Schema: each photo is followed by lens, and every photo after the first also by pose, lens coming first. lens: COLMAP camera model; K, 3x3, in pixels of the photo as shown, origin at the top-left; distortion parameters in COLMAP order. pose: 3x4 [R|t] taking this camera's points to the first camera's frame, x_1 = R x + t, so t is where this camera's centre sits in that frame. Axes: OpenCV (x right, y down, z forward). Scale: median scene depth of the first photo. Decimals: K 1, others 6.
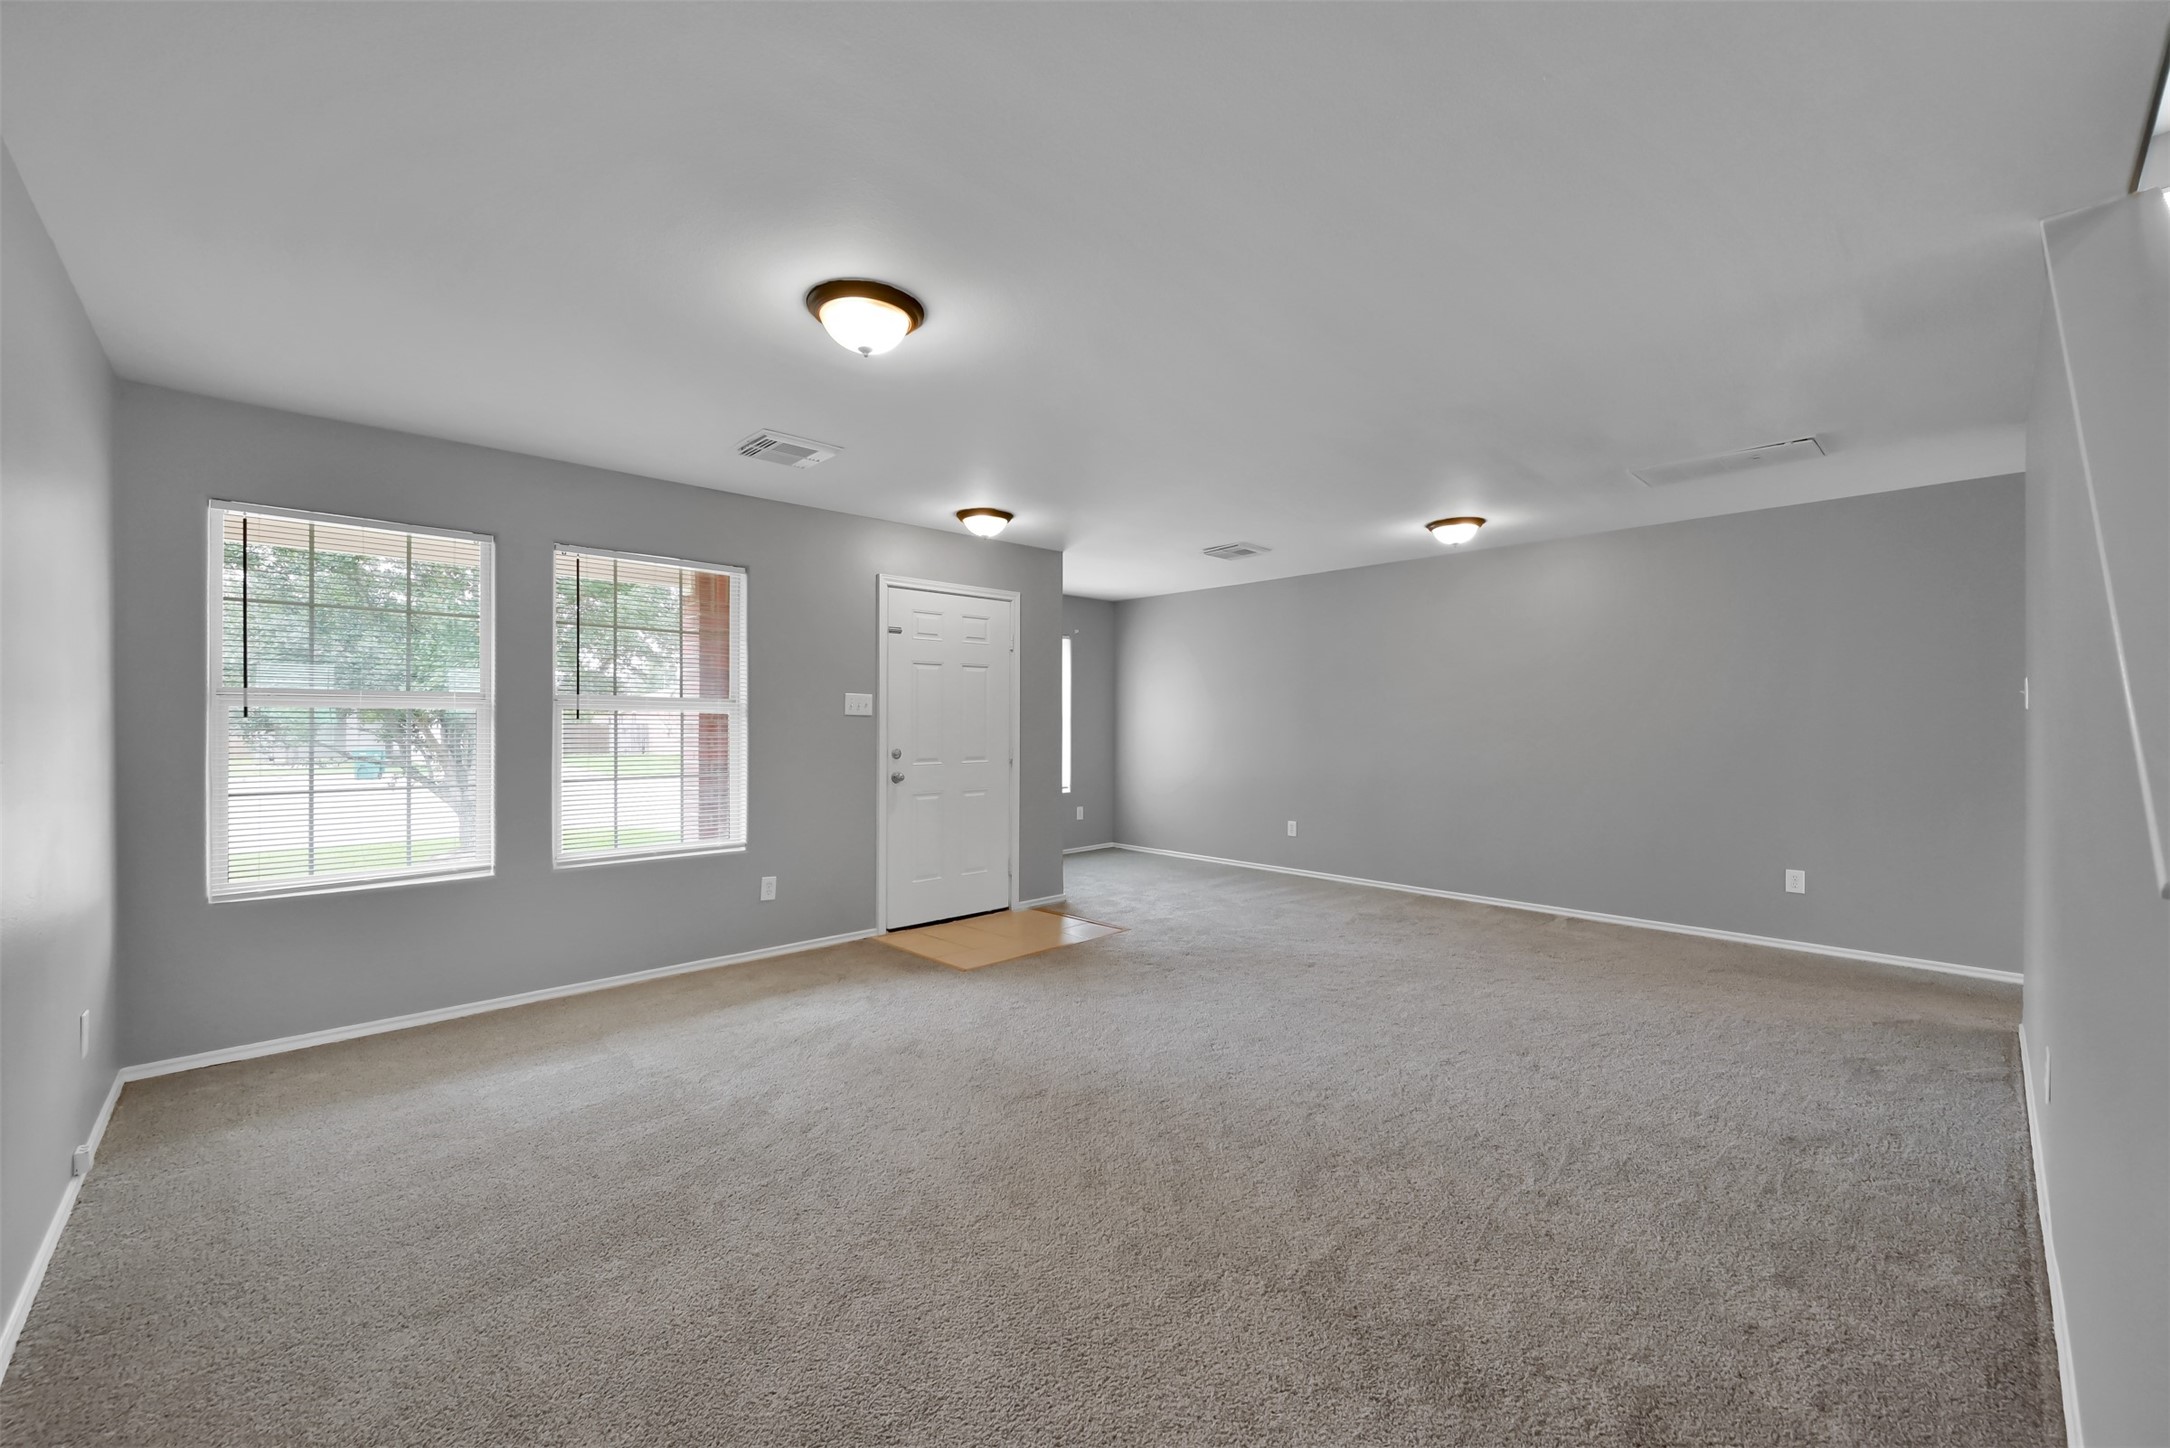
lens RADIAL K [[859.6, 0, 1090.9], [0, 859.6, 722.4], [0, 0, 1]] dist [0.000198, 0.000429]
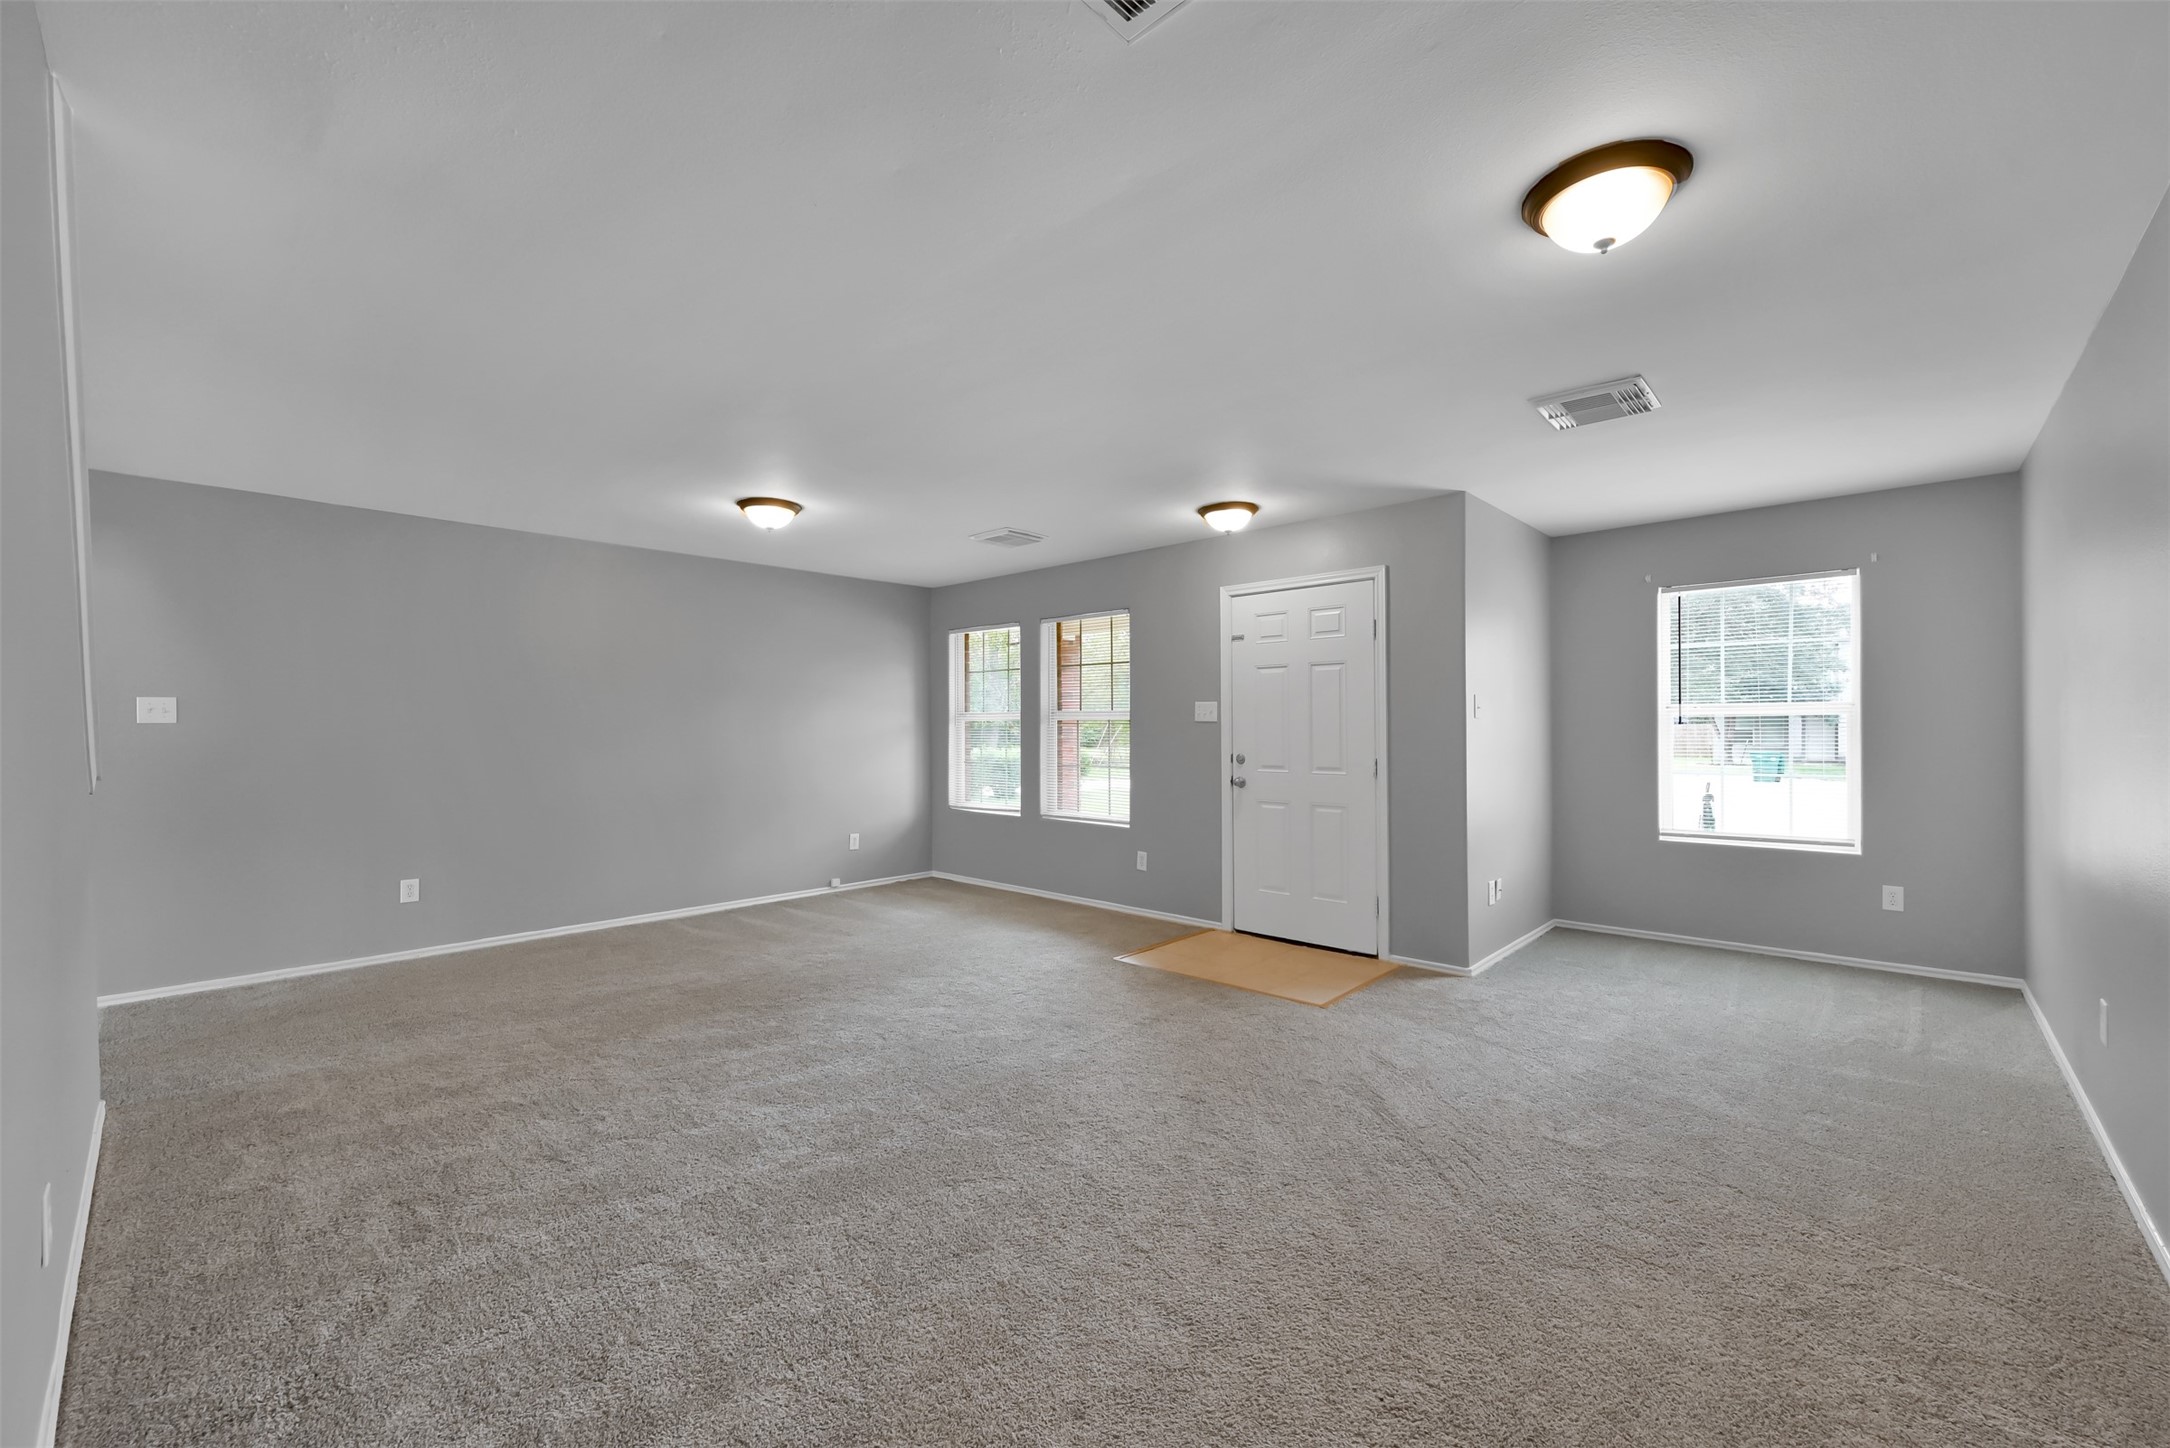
lens RADIAL K [[859.6, 0, 1102.6], [0, 859.6, 723.0], [0, 0, 1]] dist [0.000198, 0.000429]
pose [[0.063474, -0.006725, -0.997961, 0.803125], [0.002384, 0.999975, -0.006587, 0.000065], [0.997981, -0.001961, 0.063488, 0.792467]]
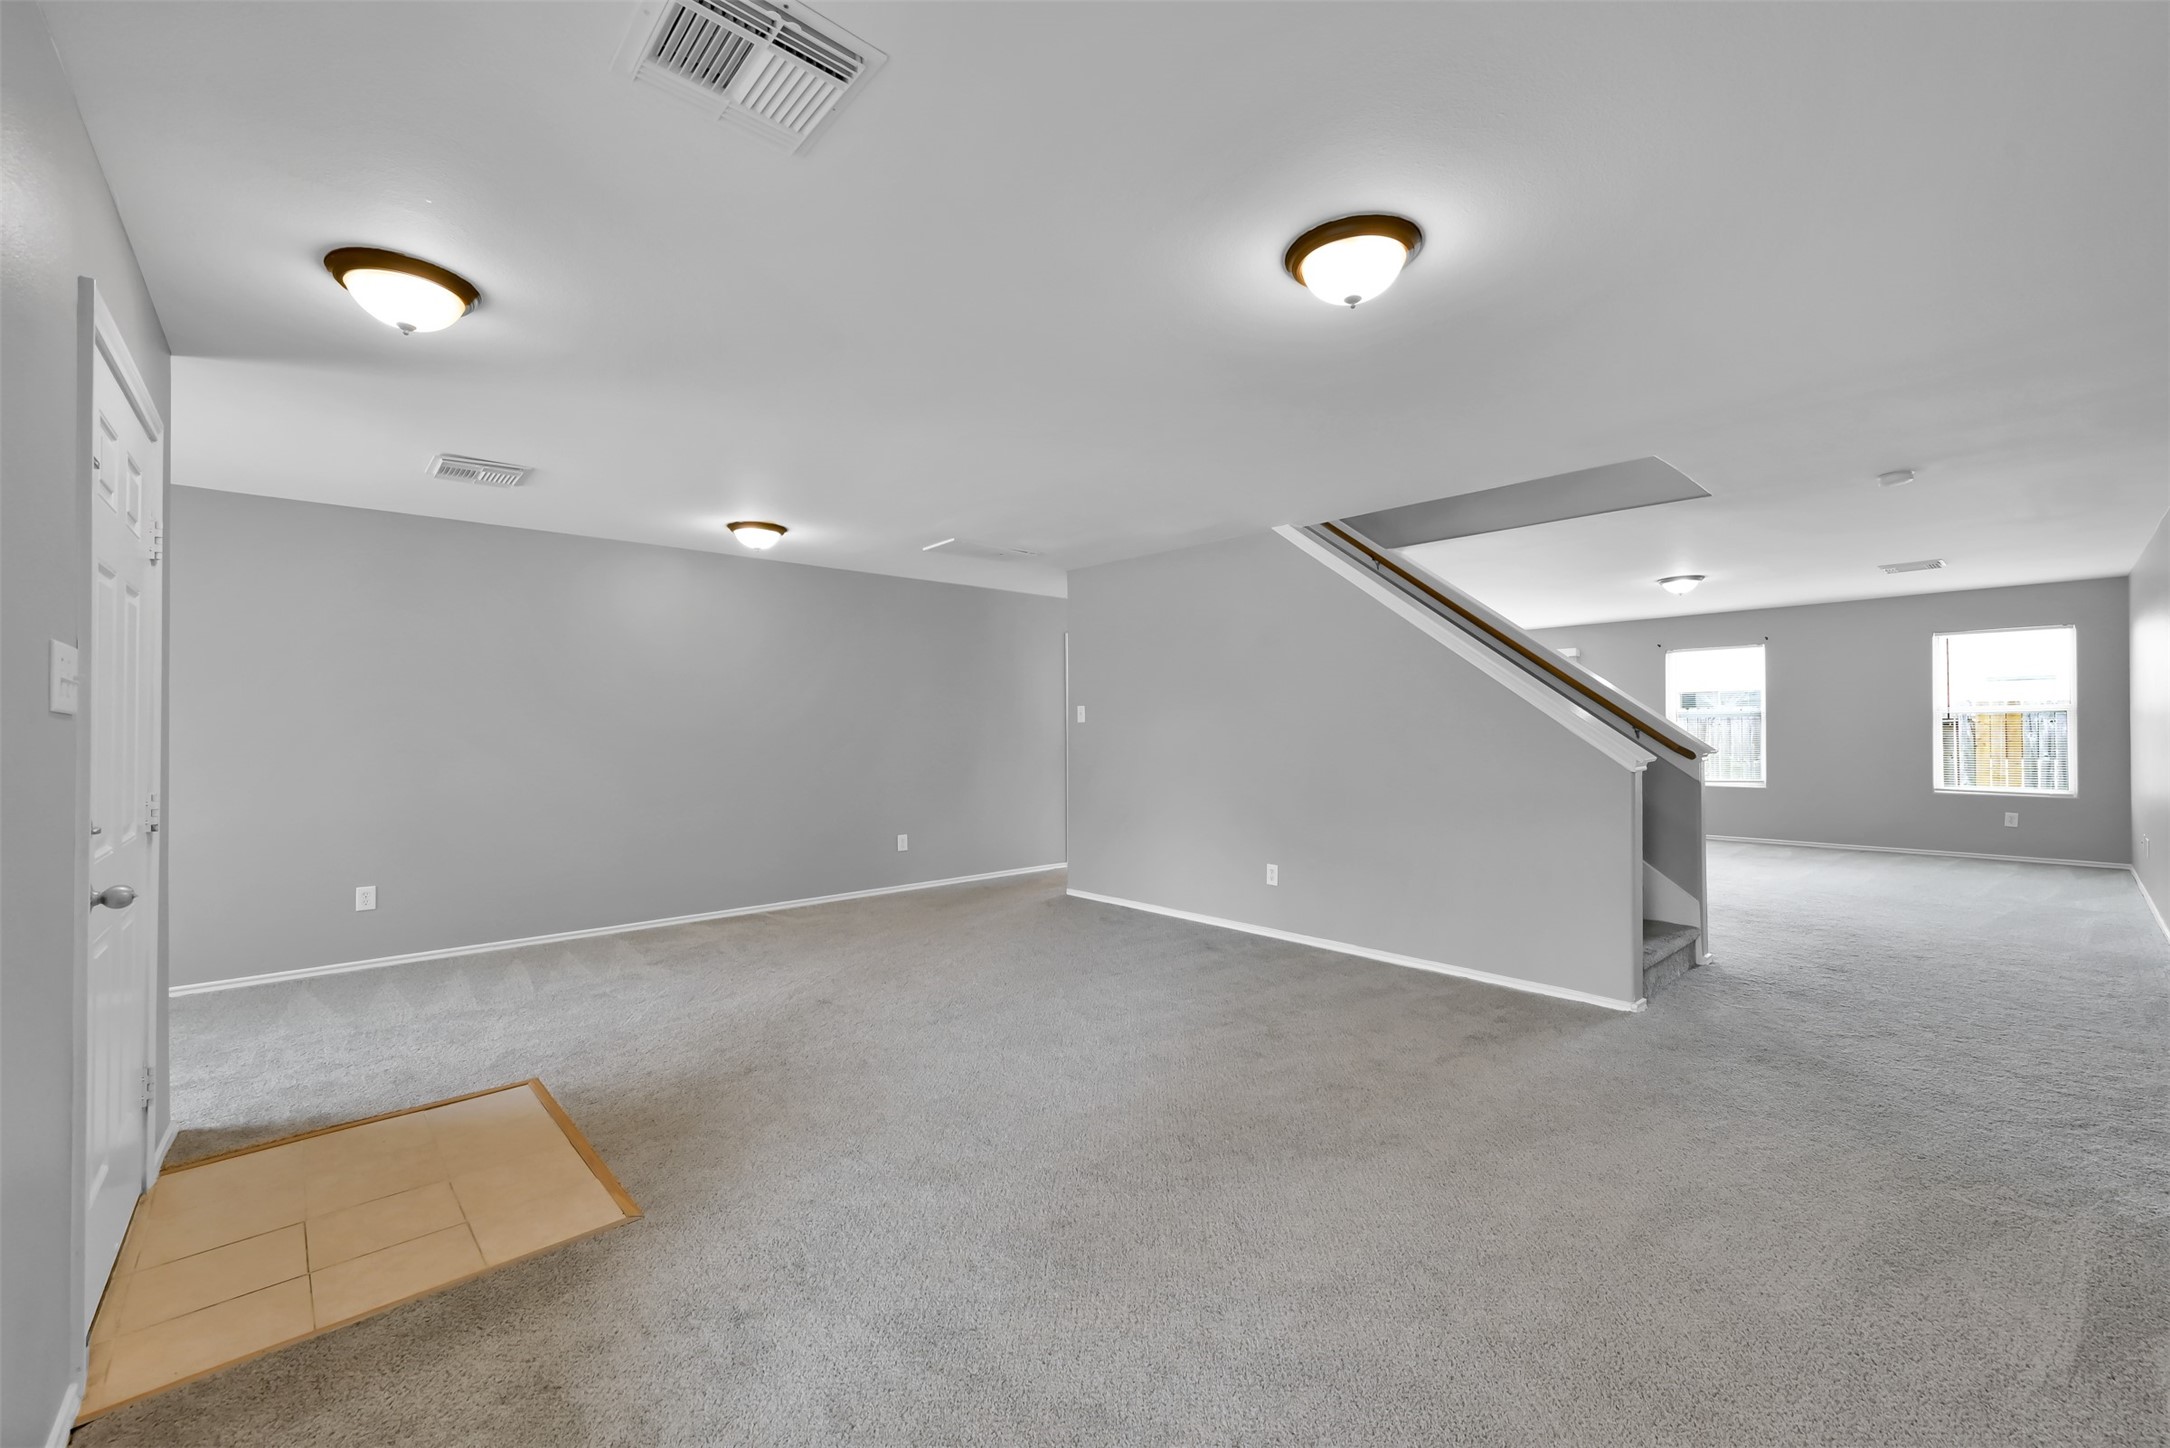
lens RADIAL K [[859.6, 0, 1101.3], [0, 859.6, 721.8], [0, 0, 1]] dist [0.000198, 0.000429]
pose [[0.024531, 0.008112, 0.999666, -0.563200], [0.007161, 0.999940, -0.008290, 0.000100], [-0.999673, 0.007362, 0.024472, 0.610570]]
